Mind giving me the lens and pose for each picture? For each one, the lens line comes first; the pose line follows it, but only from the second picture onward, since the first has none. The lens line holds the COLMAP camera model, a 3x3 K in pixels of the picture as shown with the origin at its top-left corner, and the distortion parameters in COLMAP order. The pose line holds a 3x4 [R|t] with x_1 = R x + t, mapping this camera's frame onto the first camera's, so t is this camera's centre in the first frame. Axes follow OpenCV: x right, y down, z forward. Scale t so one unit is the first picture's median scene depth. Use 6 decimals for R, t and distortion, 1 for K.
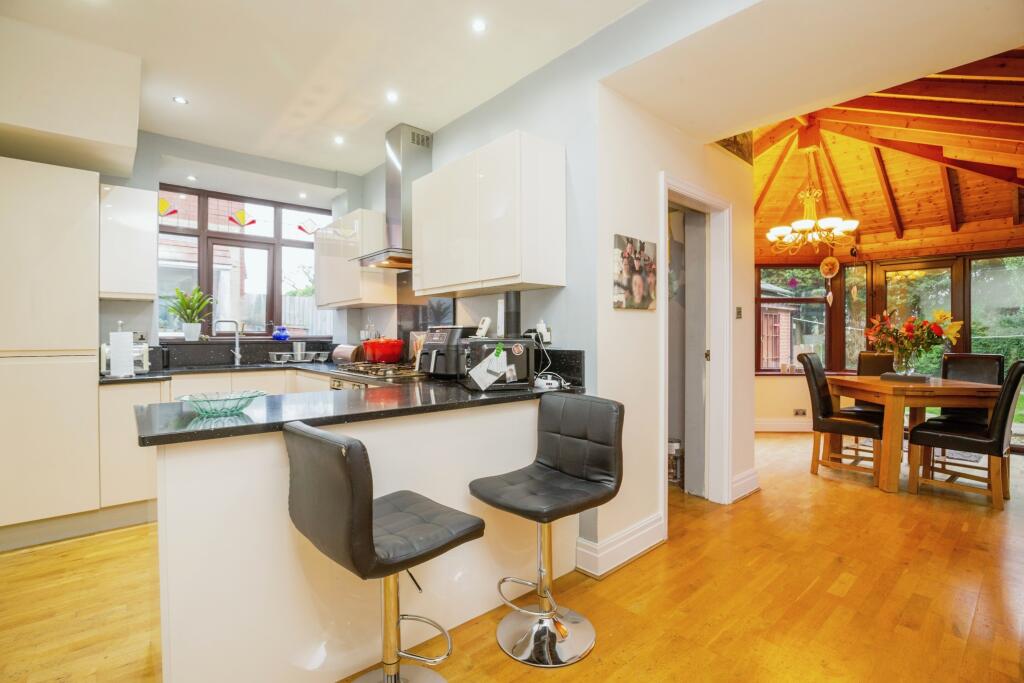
lens RADIAL K [[469.8, 0, 506.7], [0, 469.8, 340.2], [0, 0, 1]] dist [-0.004141, -0.000151]
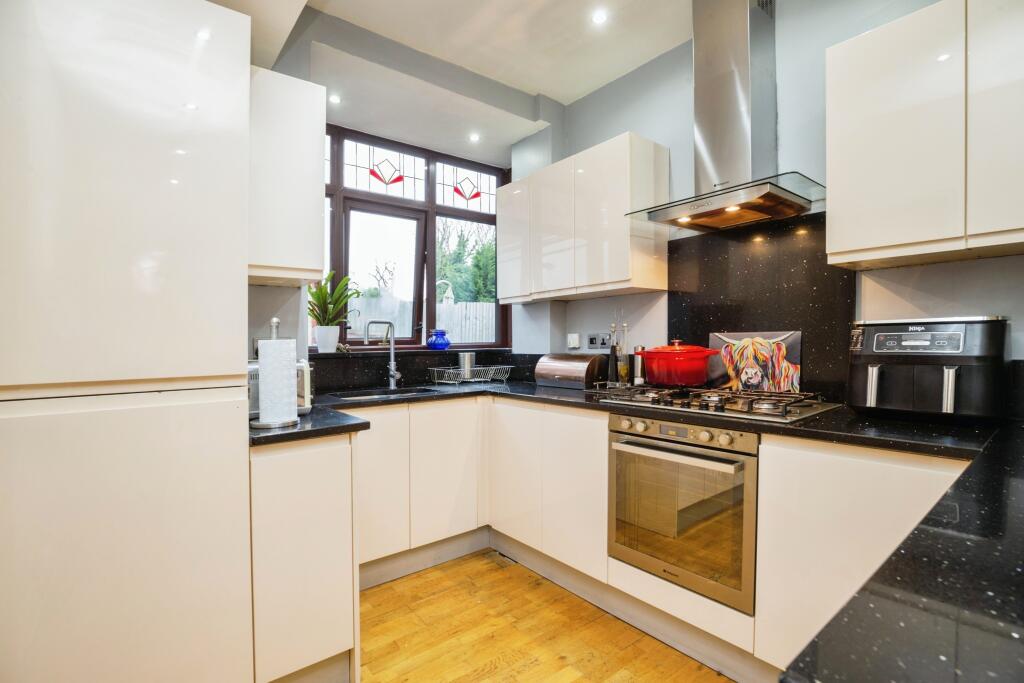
lens RADIAL K [[469.8, 0, 517.5], [0, 469.8, 341.2], [0, 0, 1]] dist [-0.004141, -0.000151]
pose [[0.999717, -0.013291, -0.019715, -0.377044], [0.013077, 0.999855, -0.010940, -0.004014], [0.019857, 0.010679, 0.999746, 0.333001]]
